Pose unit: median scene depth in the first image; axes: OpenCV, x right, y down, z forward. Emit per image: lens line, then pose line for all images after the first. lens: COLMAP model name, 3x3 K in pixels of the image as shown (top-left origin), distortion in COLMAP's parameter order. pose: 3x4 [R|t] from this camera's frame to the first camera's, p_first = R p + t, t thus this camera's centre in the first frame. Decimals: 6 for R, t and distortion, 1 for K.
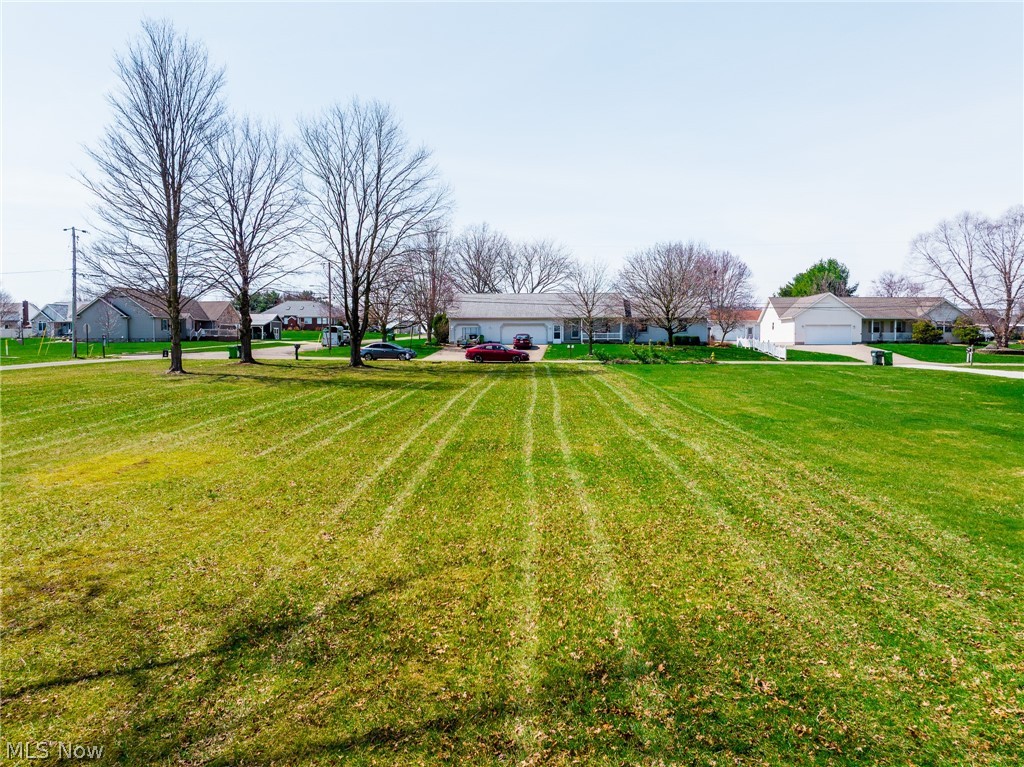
lens RADIAL K [[720.5, 0, 517.4], [0, 720.5, 380.2], [0, 0, 1]] dist [-0.034443, -0.004370]
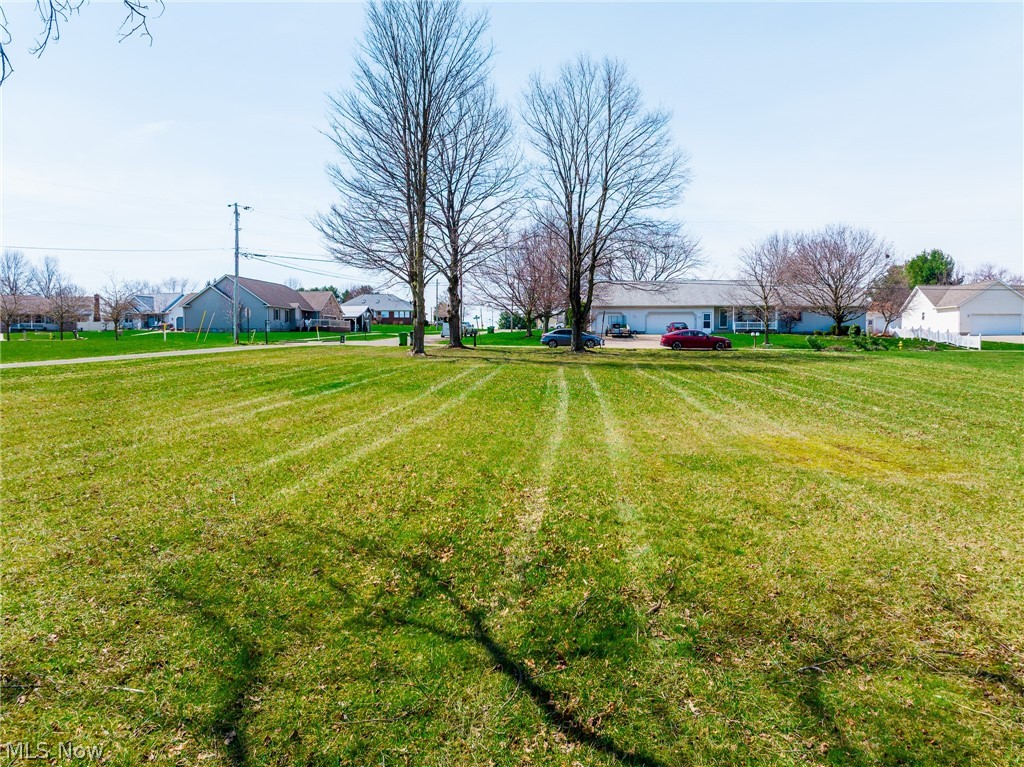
lens RADIAL K [[720.5, 0, 517.4], [0, 720.5, 380.2], [0, 0, 1]] dist [-0.034443, -0.004370]
pose [[0.999619, 0.002573, -0.027488, -0.320172], [-0.002532, 0.999996, 0.001499, 0.018600], [0.027492, -0.001429, 0.999621, 0.102232]]
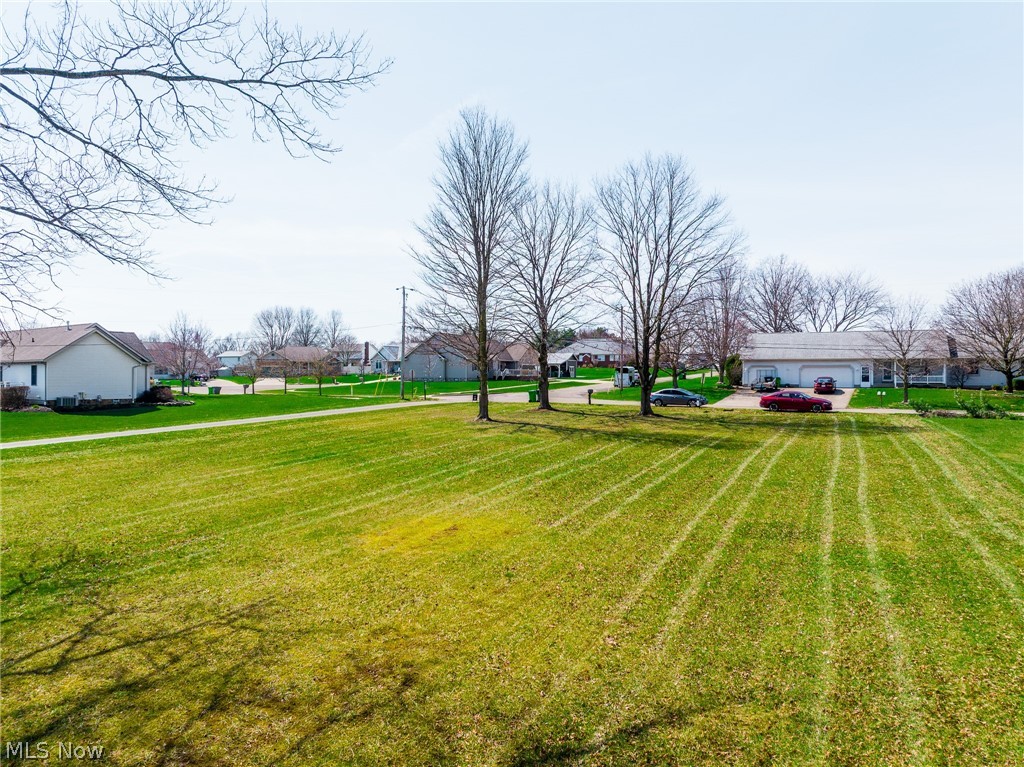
lens RADIAL K [[720.5, 0, 517.4], [0, 720.5, 380.2], [0, 0, 1]] dist [-0.034443, -0.004370]
pose [[0.921286, 0.004325, -0.388861, 0.002169], [-0.021294, 0.998999, -0.039339, -0.028351], [0.388301, 0.044522, 0.920456, -0.002580]]
